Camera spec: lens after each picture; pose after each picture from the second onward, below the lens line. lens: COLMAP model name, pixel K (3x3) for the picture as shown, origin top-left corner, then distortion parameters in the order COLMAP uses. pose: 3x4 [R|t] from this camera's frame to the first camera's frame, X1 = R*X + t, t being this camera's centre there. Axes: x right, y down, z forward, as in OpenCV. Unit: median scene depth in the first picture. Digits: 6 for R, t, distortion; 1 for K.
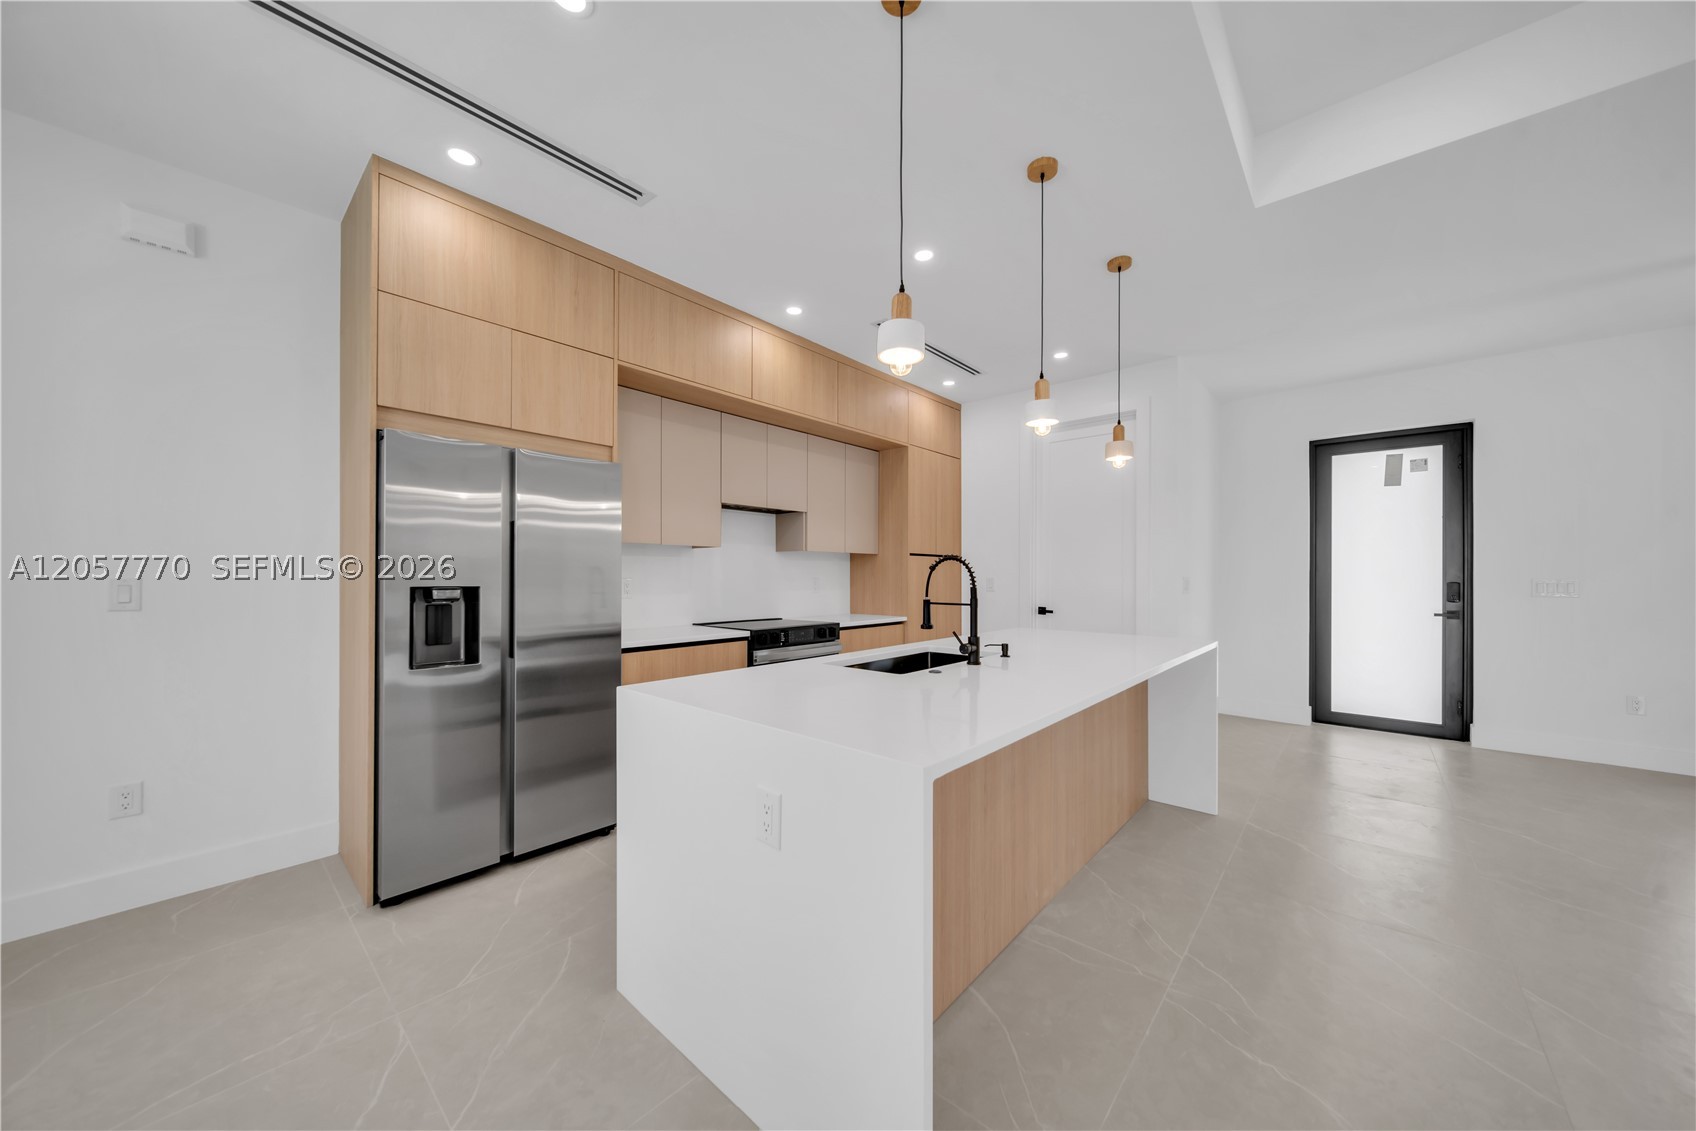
lens RADIAL K [[584.2, 0, 845.5], [0, 584.2, 580.9], [0, 0, 1]] dist [-0.002040, -0.000041]
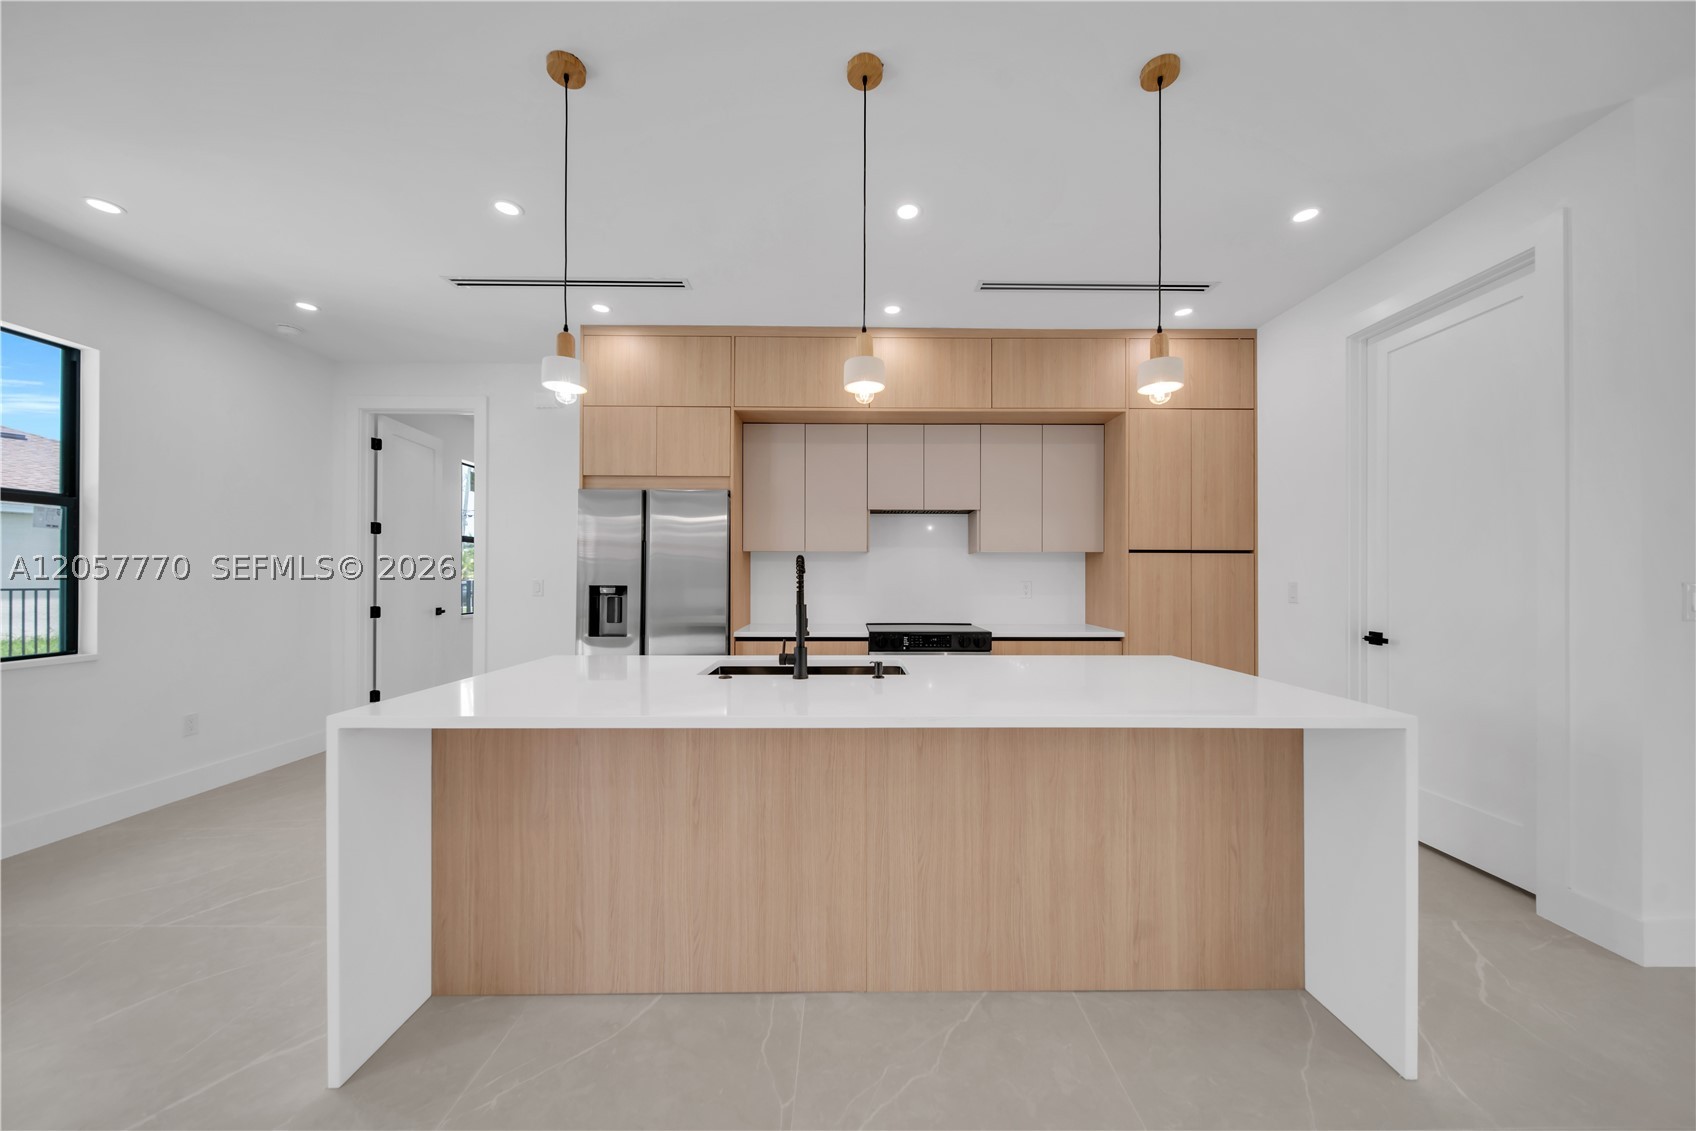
lens RADIAL K [[584.2, 0, 851.8], [0, 584.2, 576.2], [0, 0, 1]] dist [-0.002040, -0.000041]
pose [[0.672678, -0.000548, -0.739935, 0.631687], [-0.007599, 0.999942, -0.007649, -0.005279], [0.739896, 0.010768, 0.672635, 0.306975]]
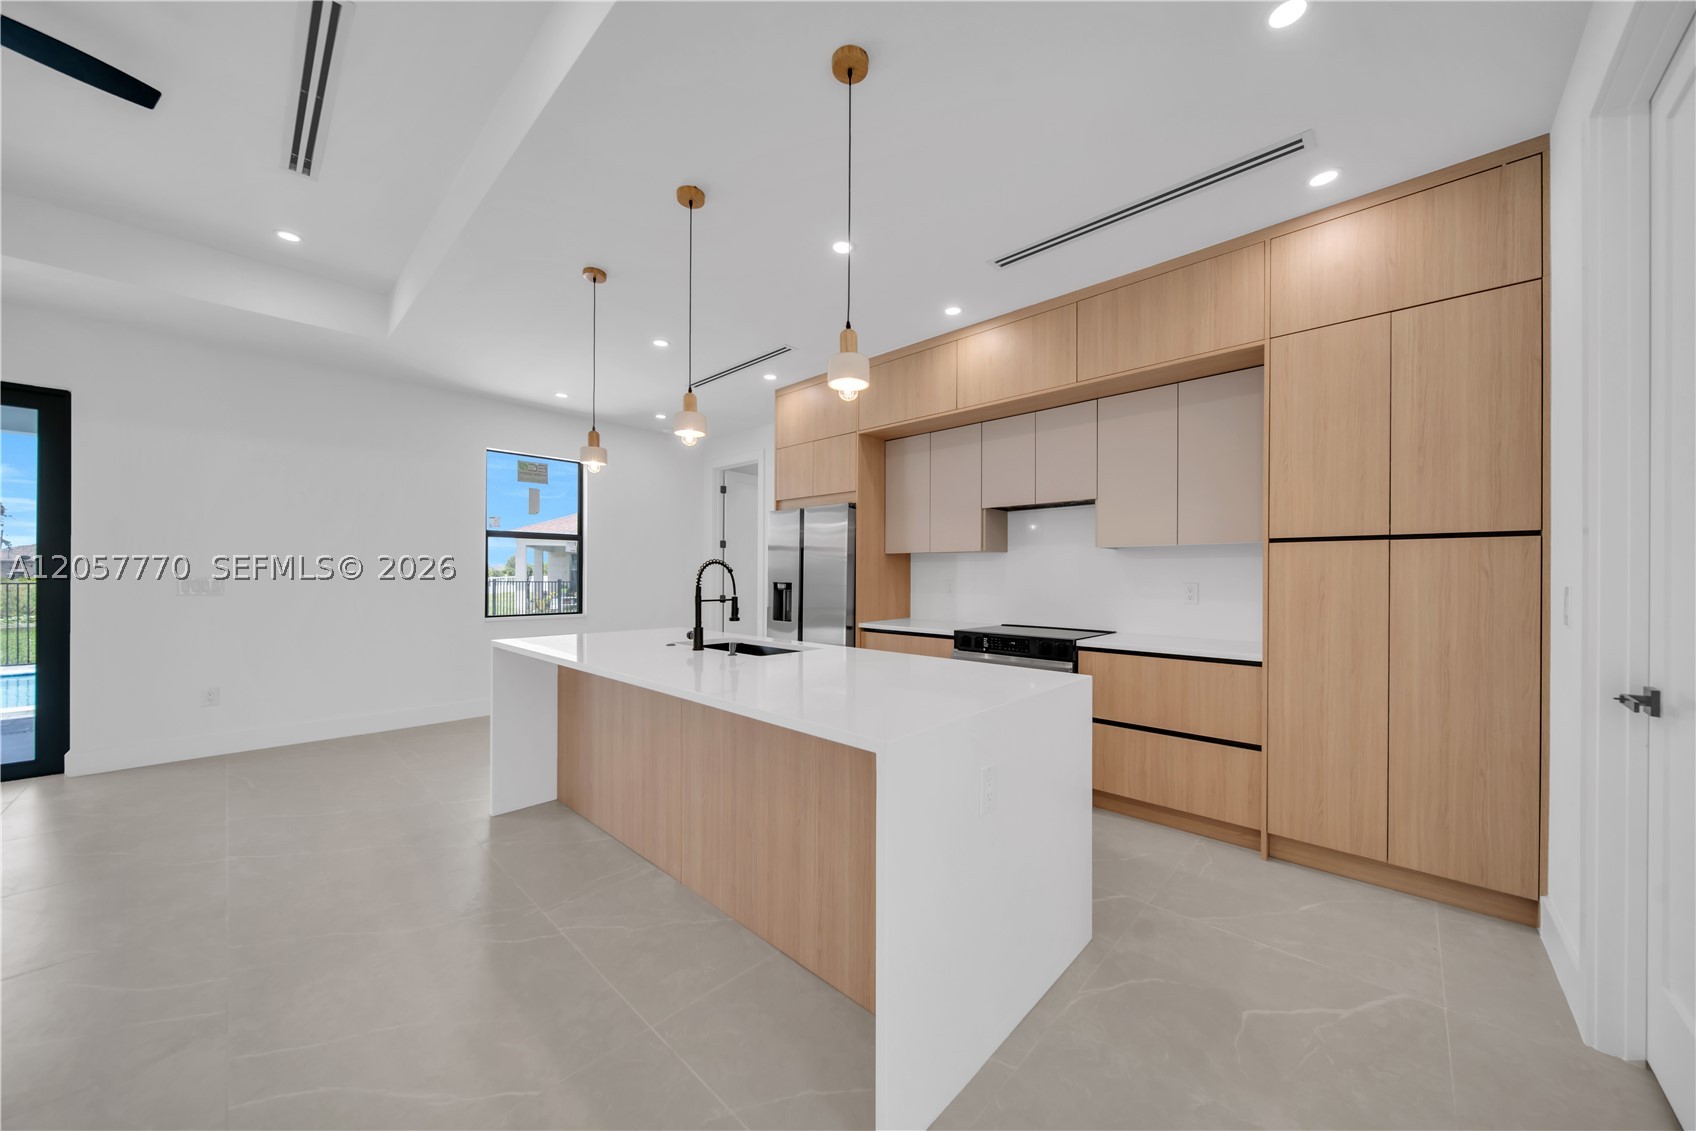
lens RADIAL K [[584.2, 0, 853.4], [0, 584.2, 577.3], [0, 0, 1]] dist [-0.002040, -0.000041]
pose [[-0.020202, 0.000081, -0.999796, 0.962876], [-0.013966, 0.999902, 0.000363, -0.008648], [0.999698, 0.013971, -0.020199, 0.907231]]
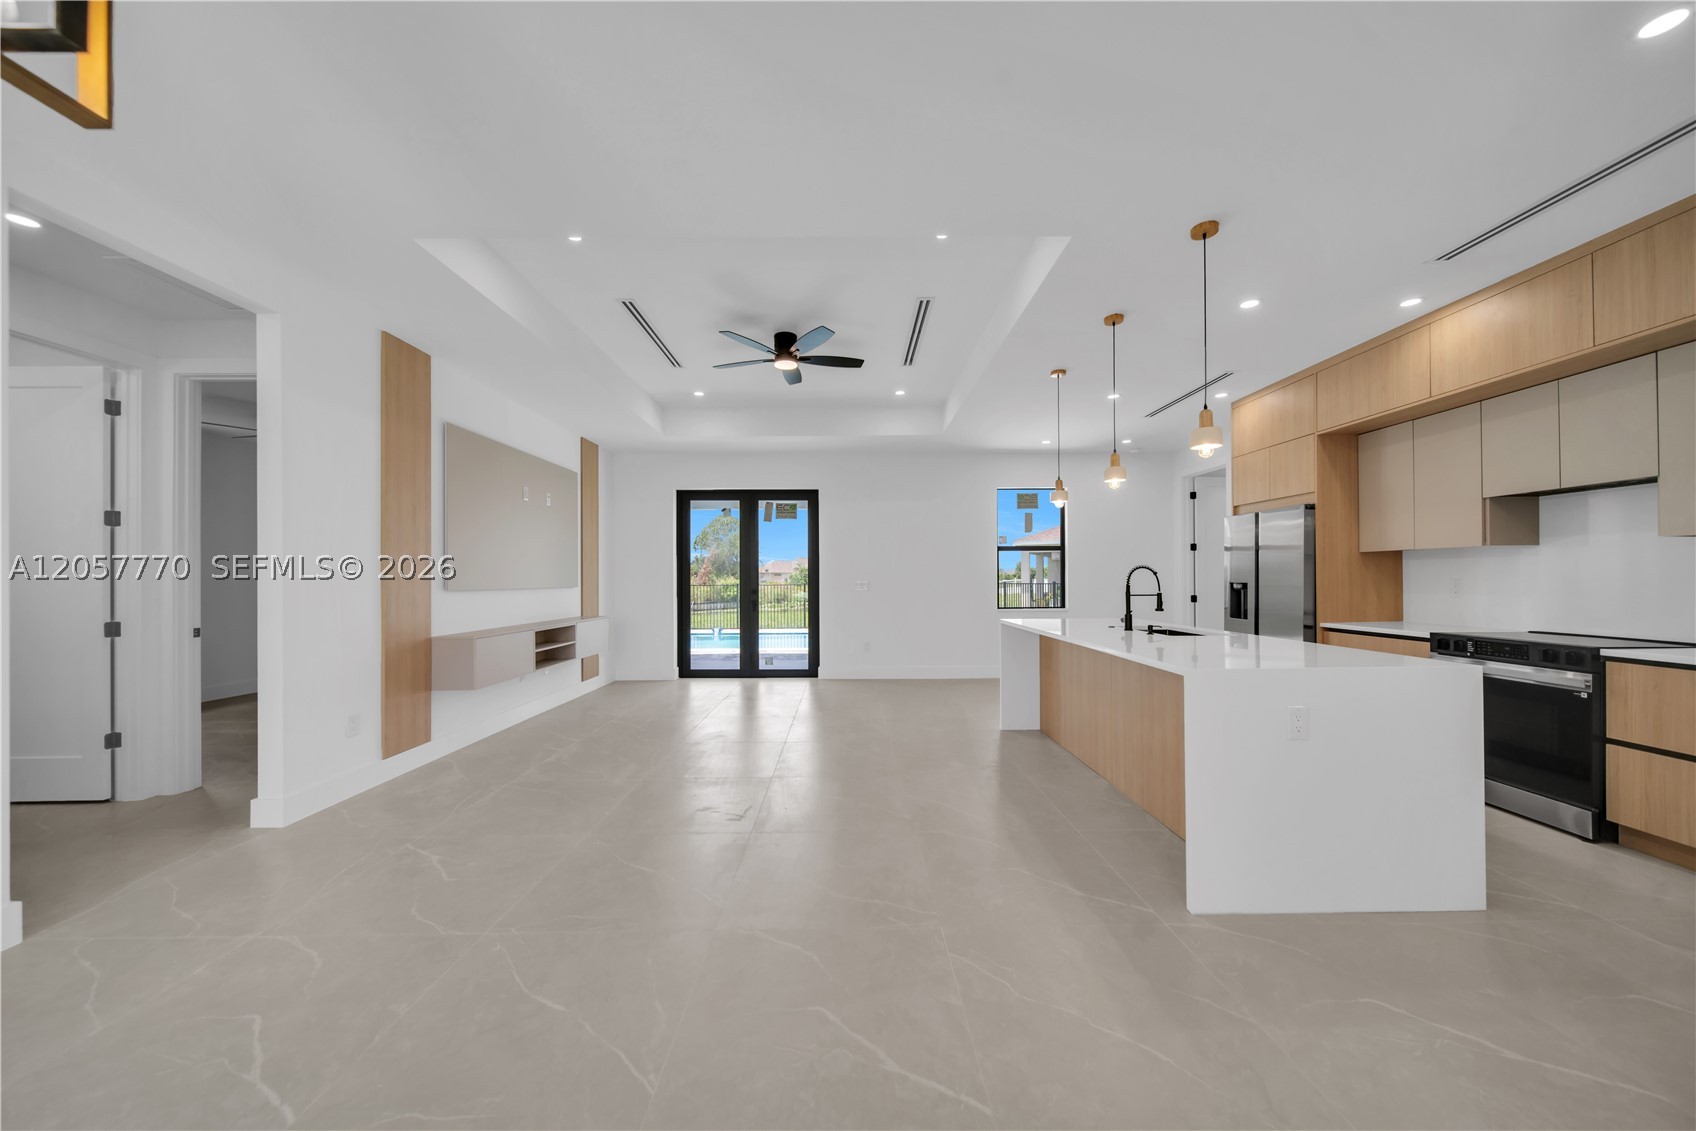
lens RADIAL K [[584.2, 0, 852.9], [0, 584.2, 573.9], [0, 0, 1]] dist [-0.002040, -0.000041]
pose [[-0.737125, -0.003346, -0.675748, 1.319025], [-0.002093, 0.999994, -0.002668, -0.009935], [0.675753, -0.000553, -0.737128, 1.151846]]
